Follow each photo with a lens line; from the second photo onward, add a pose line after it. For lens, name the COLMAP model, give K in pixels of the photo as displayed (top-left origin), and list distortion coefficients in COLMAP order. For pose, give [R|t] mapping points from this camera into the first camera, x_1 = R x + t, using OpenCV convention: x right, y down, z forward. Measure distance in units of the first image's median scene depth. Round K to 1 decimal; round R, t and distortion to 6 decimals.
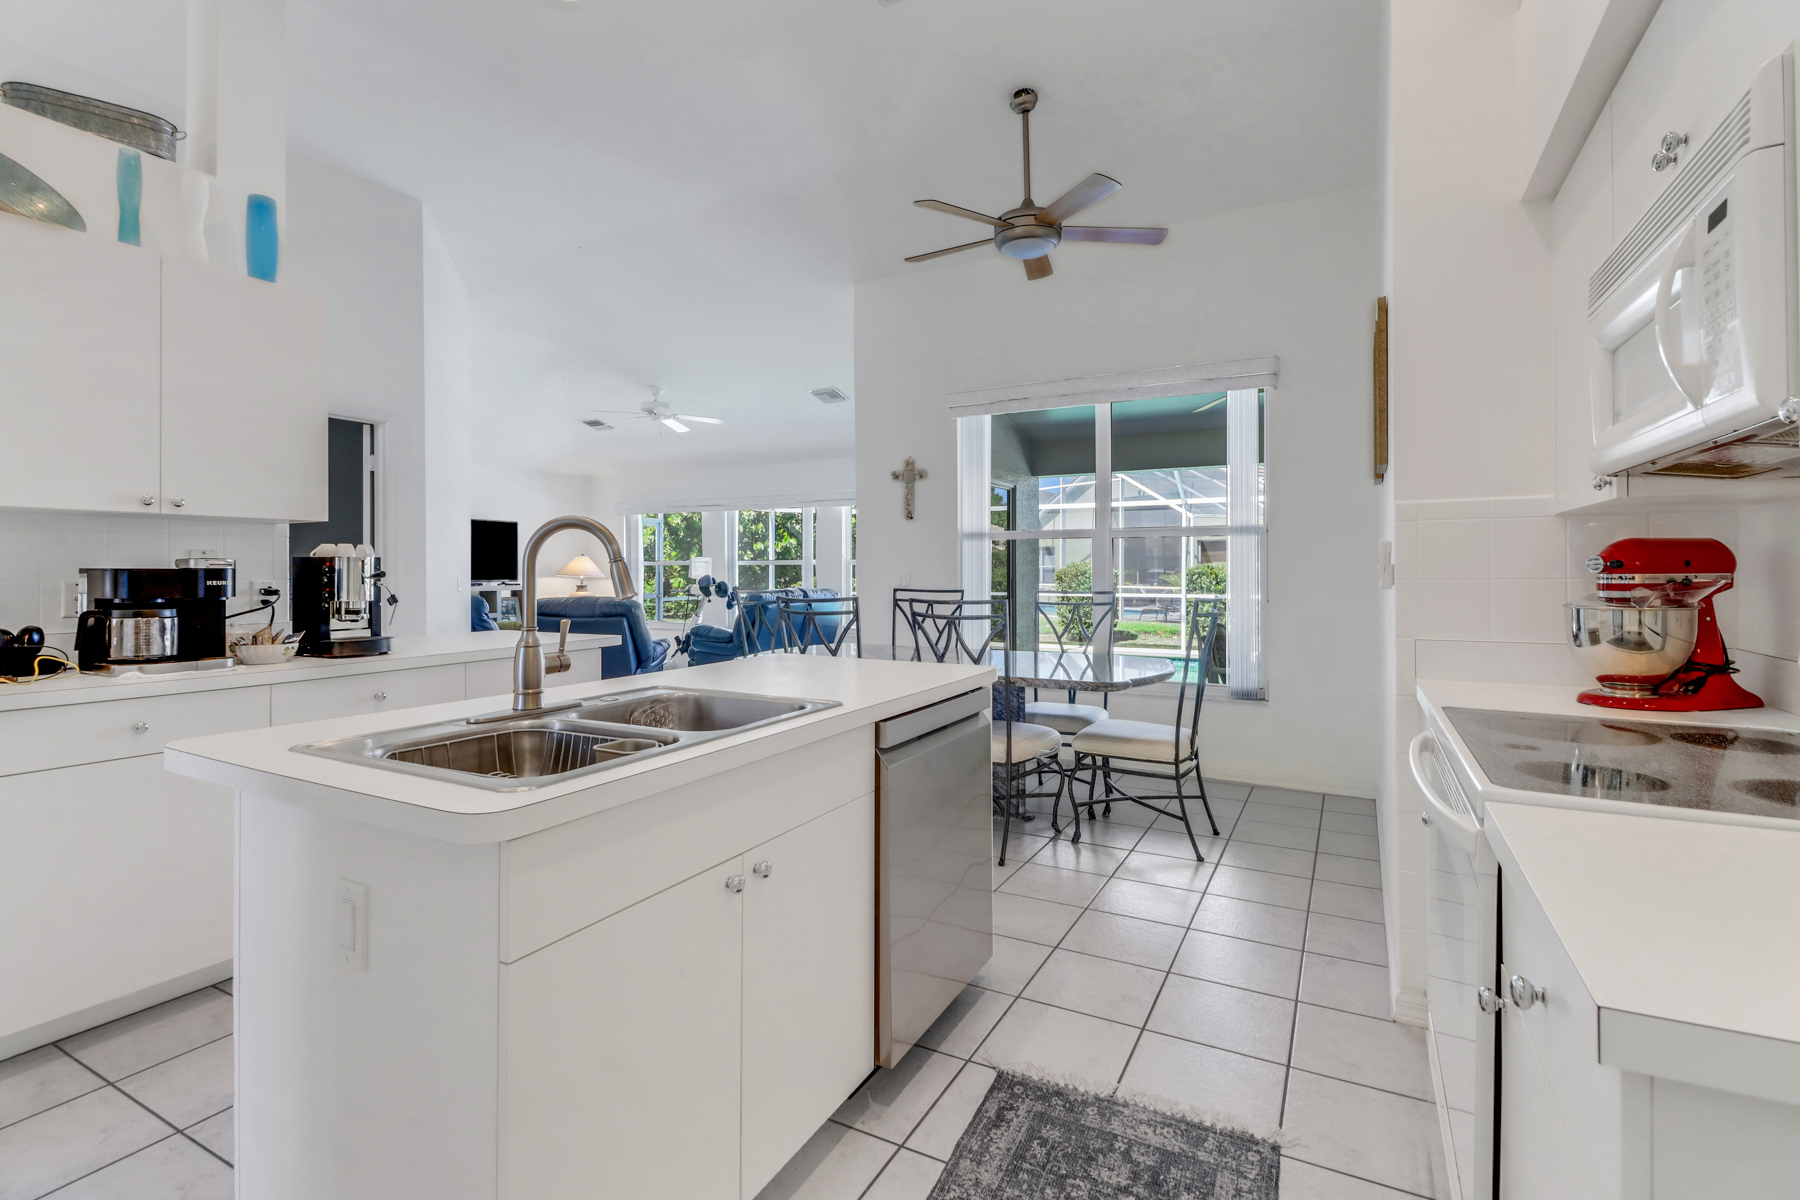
lens RADIAL K [[840.8, 0, 901.9], [0, 840.8, 543.9], [0, 0, 1]] dist [0.043477, -0.000006]
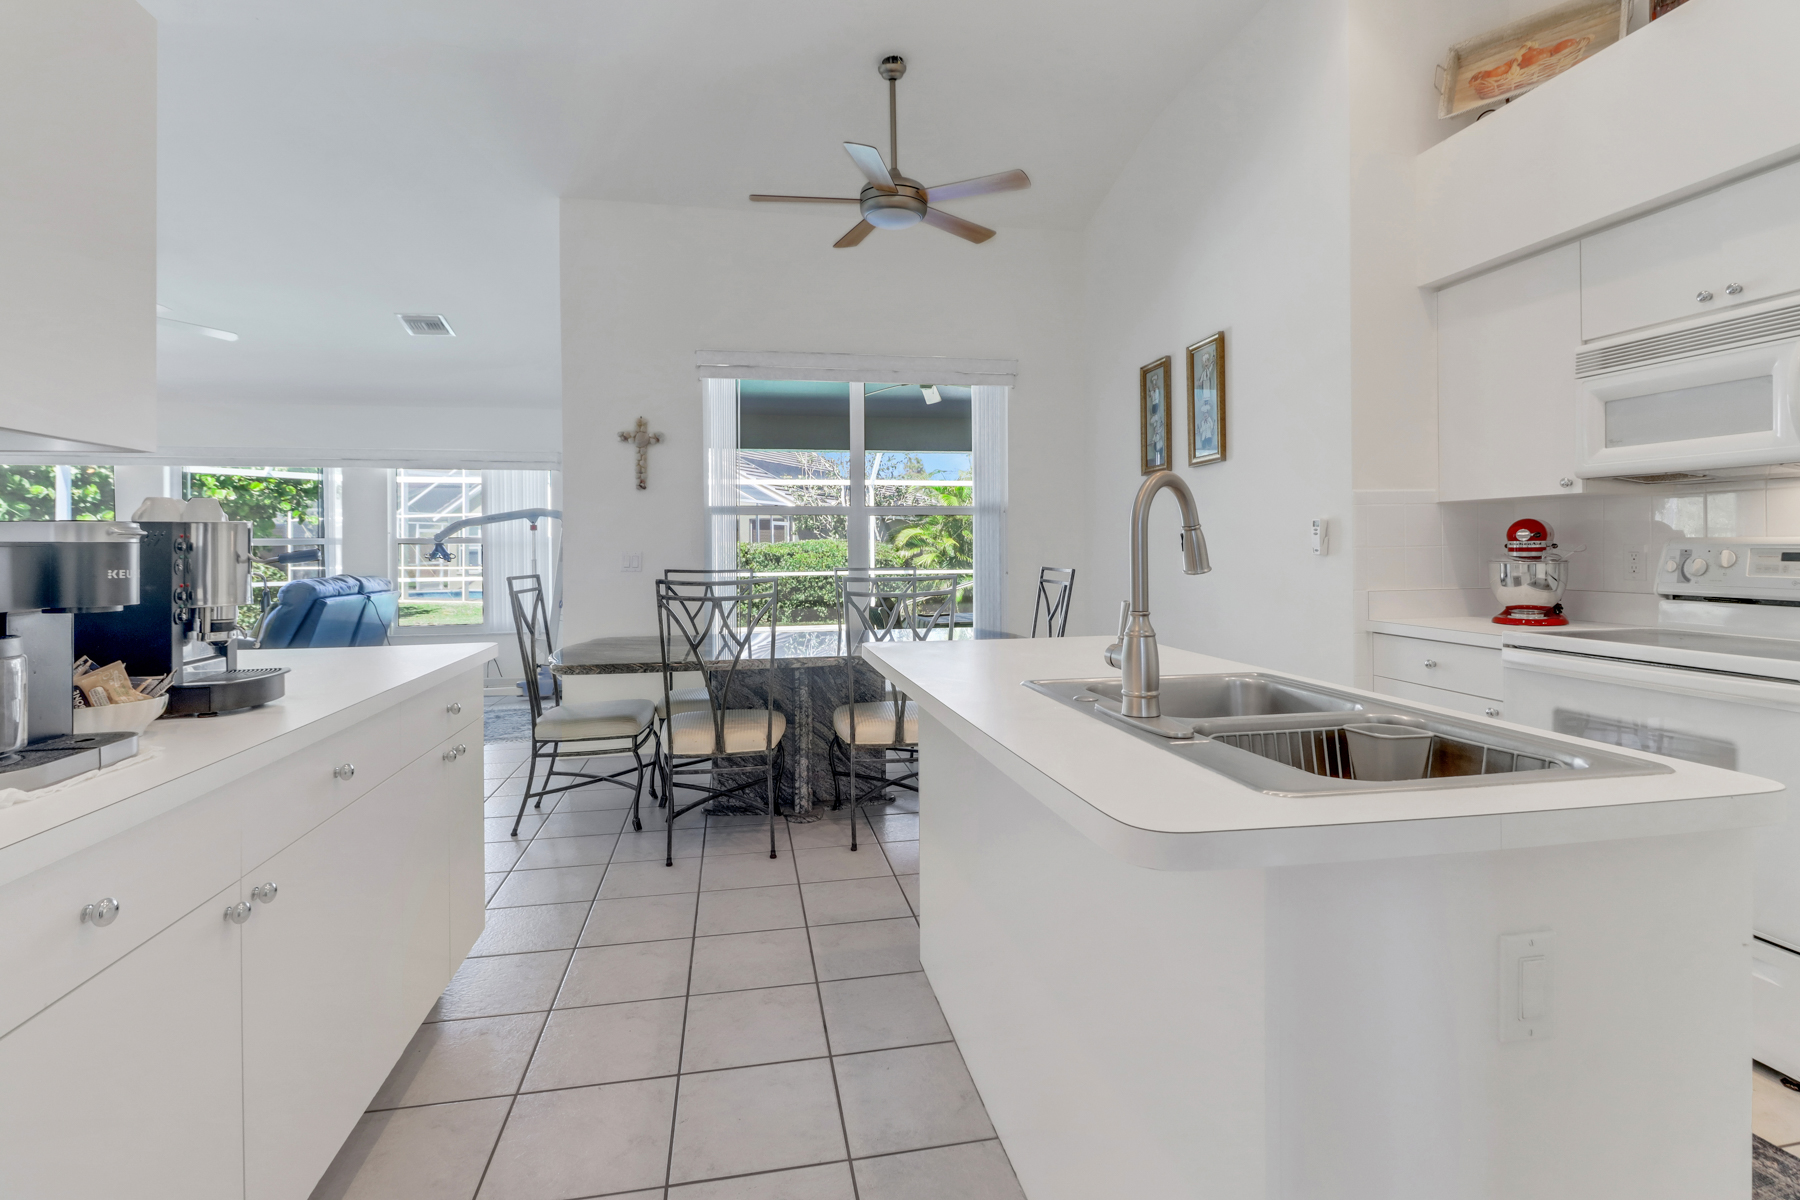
lens RADIAL K [[839.3, 0, 897.5], [0, 839.3, 540.6], [0, 0, 1]] dist [0.019881, 0.000103]
pose [[0.779106, -0.001588, 0.626890, -0.361425], [-0.011553, 0.999791, 0.016892, 0.006705], [-0.626786, -0.020403, 0.778924, 0.175895]]
